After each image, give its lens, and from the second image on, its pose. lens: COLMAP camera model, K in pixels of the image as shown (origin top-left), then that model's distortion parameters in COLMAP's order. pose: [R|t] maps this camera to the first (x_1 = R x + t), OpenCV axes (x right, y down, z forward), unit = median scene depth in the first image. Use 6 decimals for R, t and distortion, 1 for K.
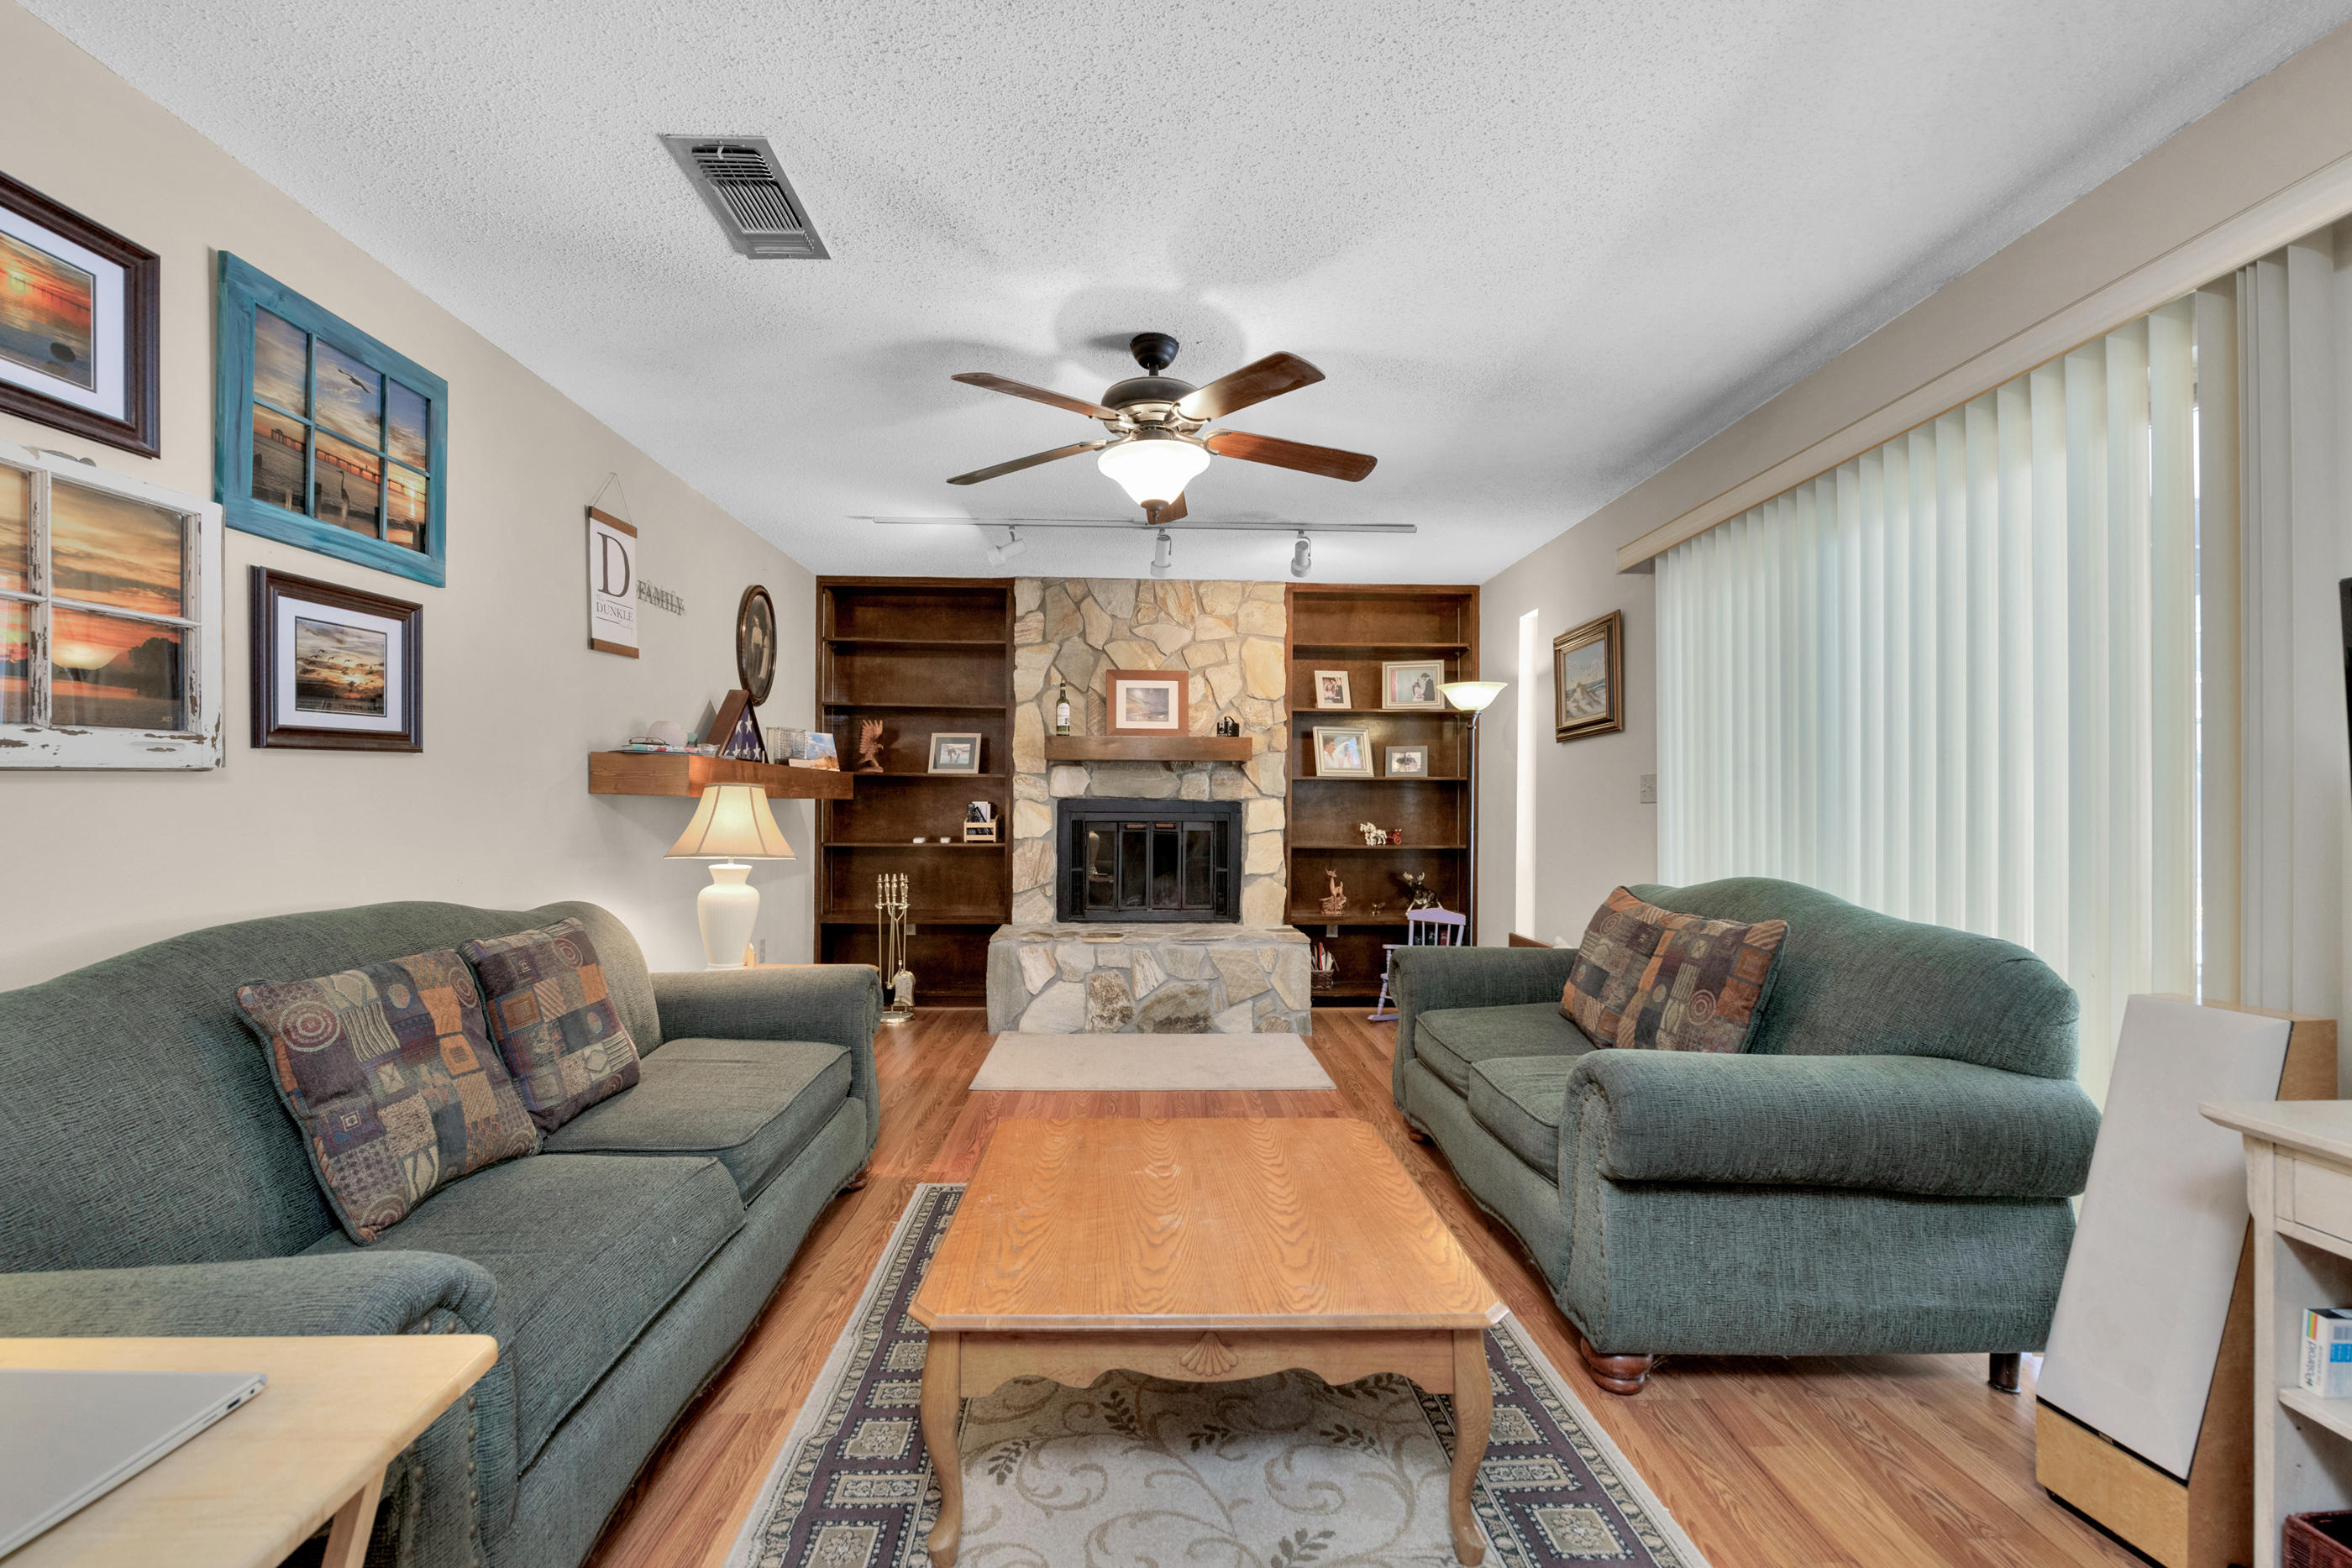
lens RADIAL K [[965.6, 0, 1162.2], [0, 965.6, 805.6], [0, 0, 1]] dist [-0.010349, -0.000776]
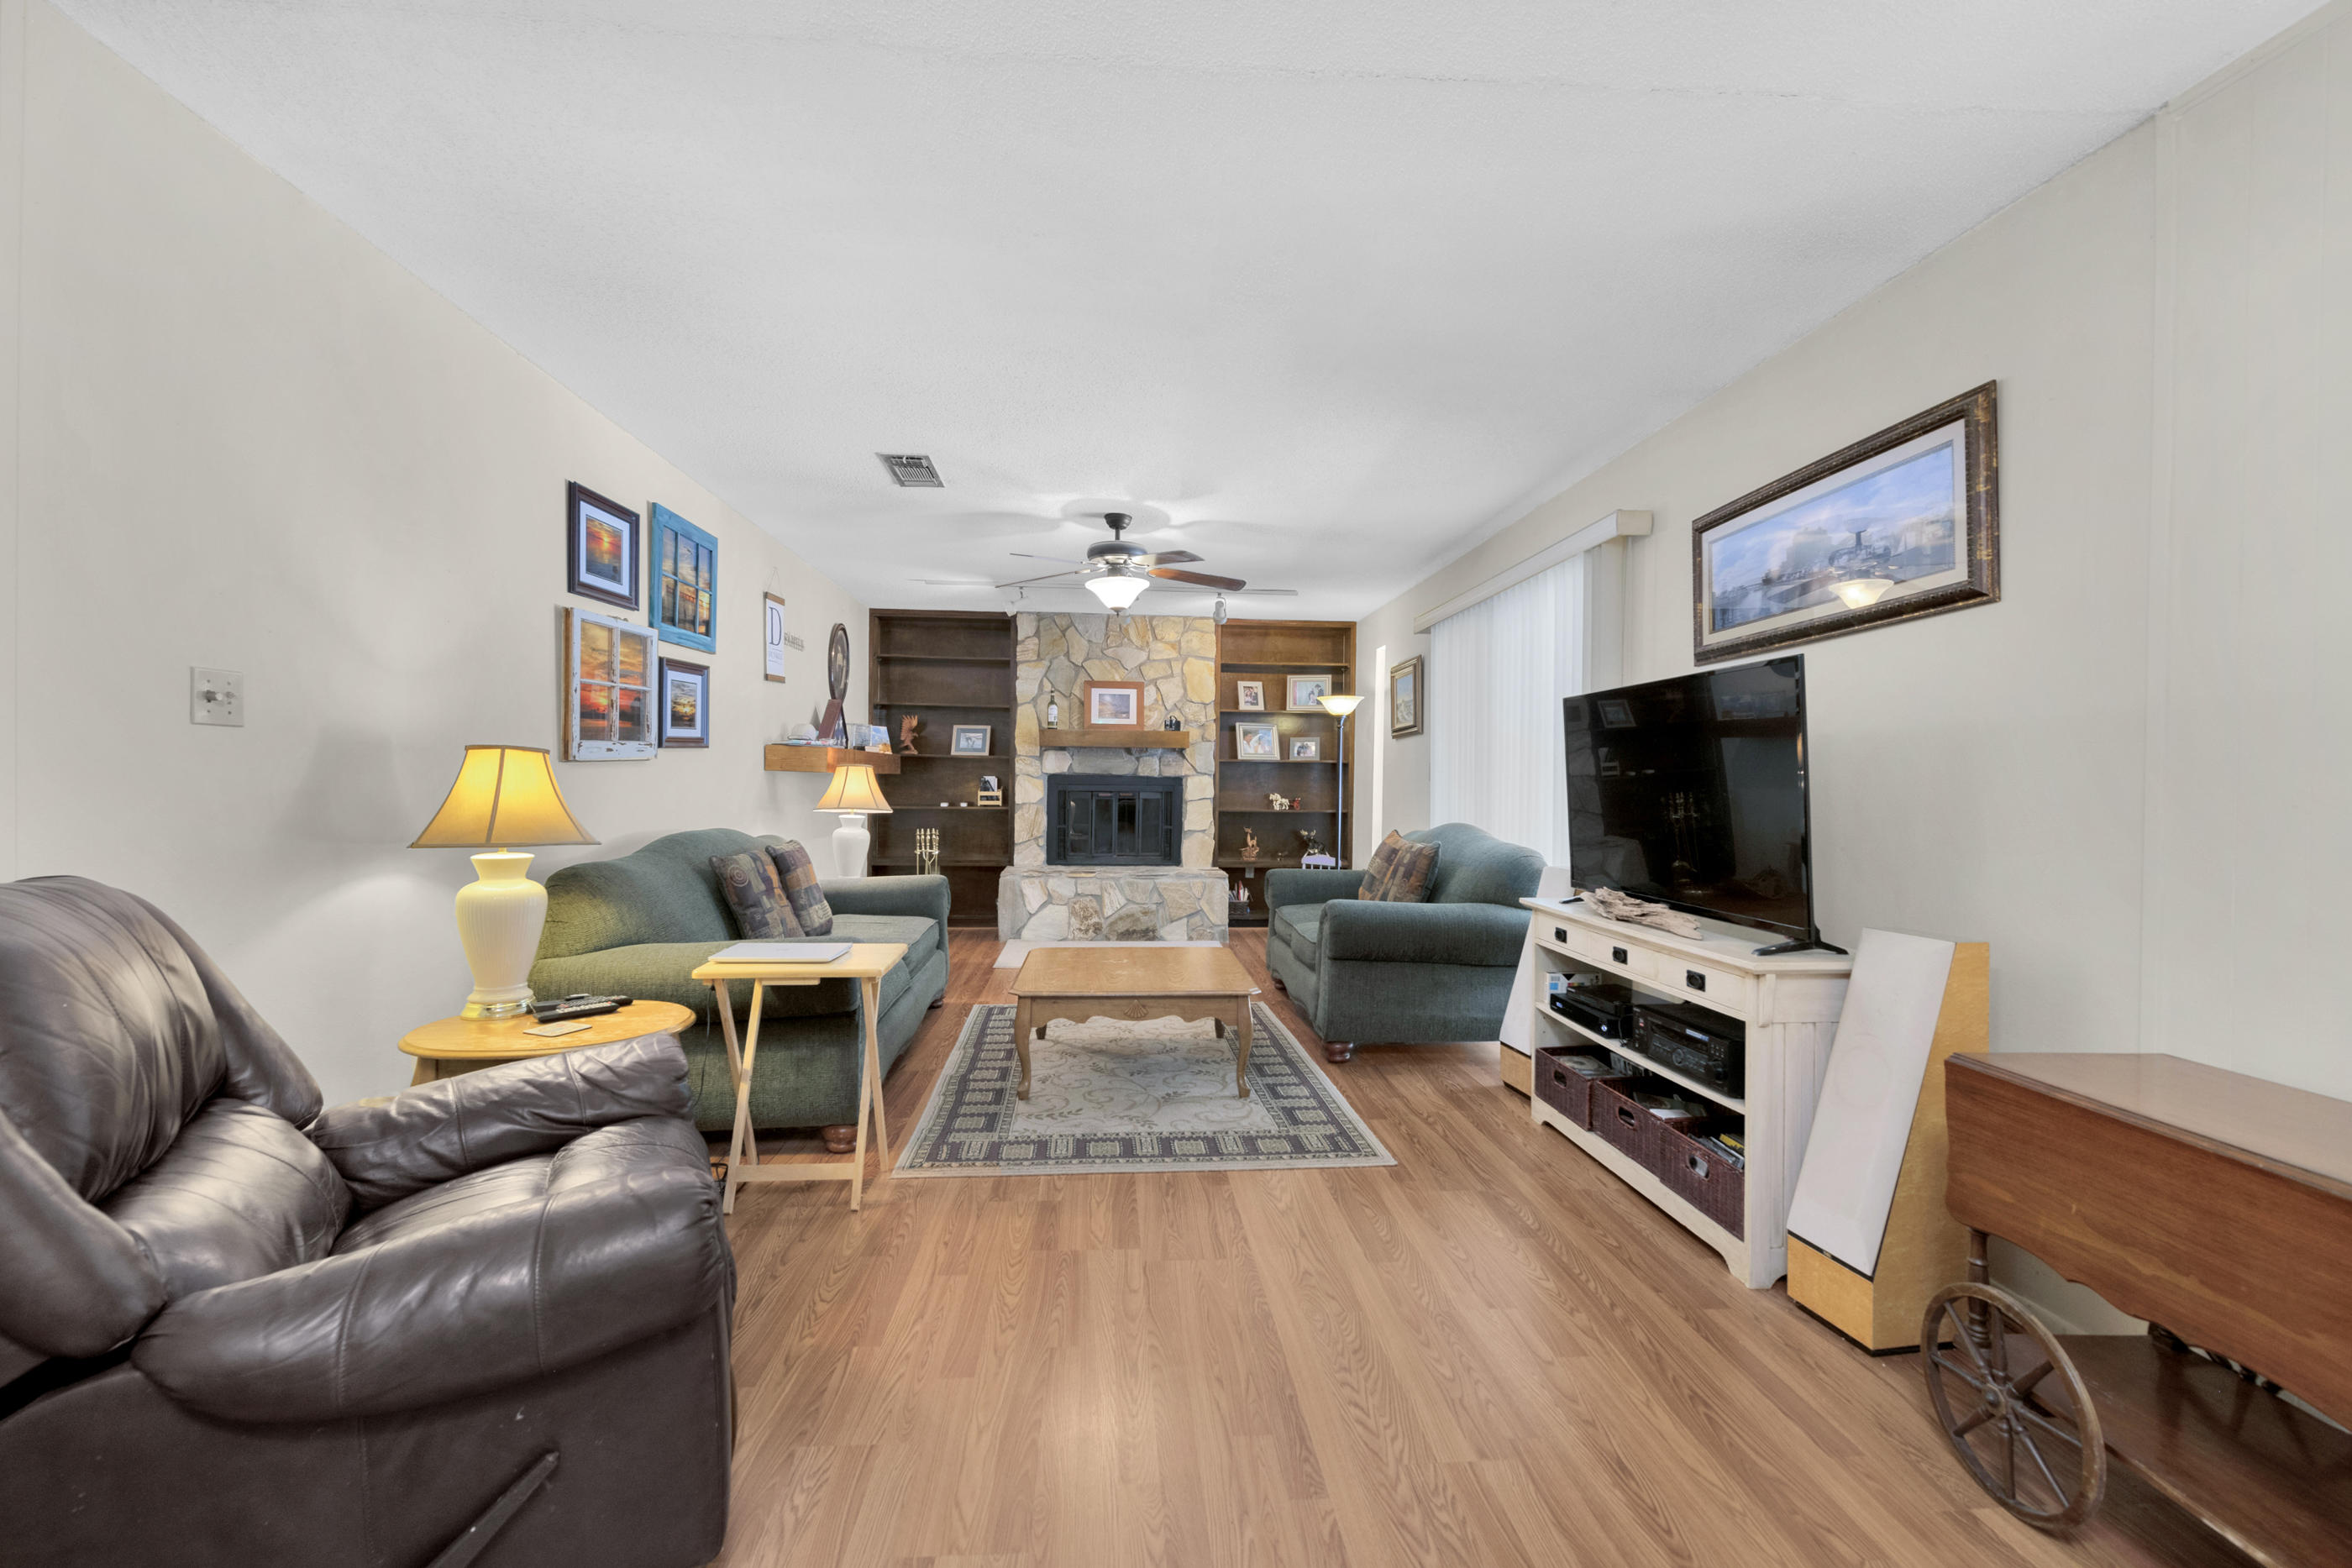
lens RADIAL K [[965.6, 0, 1189.1], [0, 965.6, 787.7], [0, 0, 1]] dist [-0.010349, -0.000776]
pose [[0.998154, 0.005963, 0.060434, 0.009439], [-0.006445, 0.999949, 0.007777, -0.000437], [-0.060384, -0.008152, 0.998142, -0.402347]]
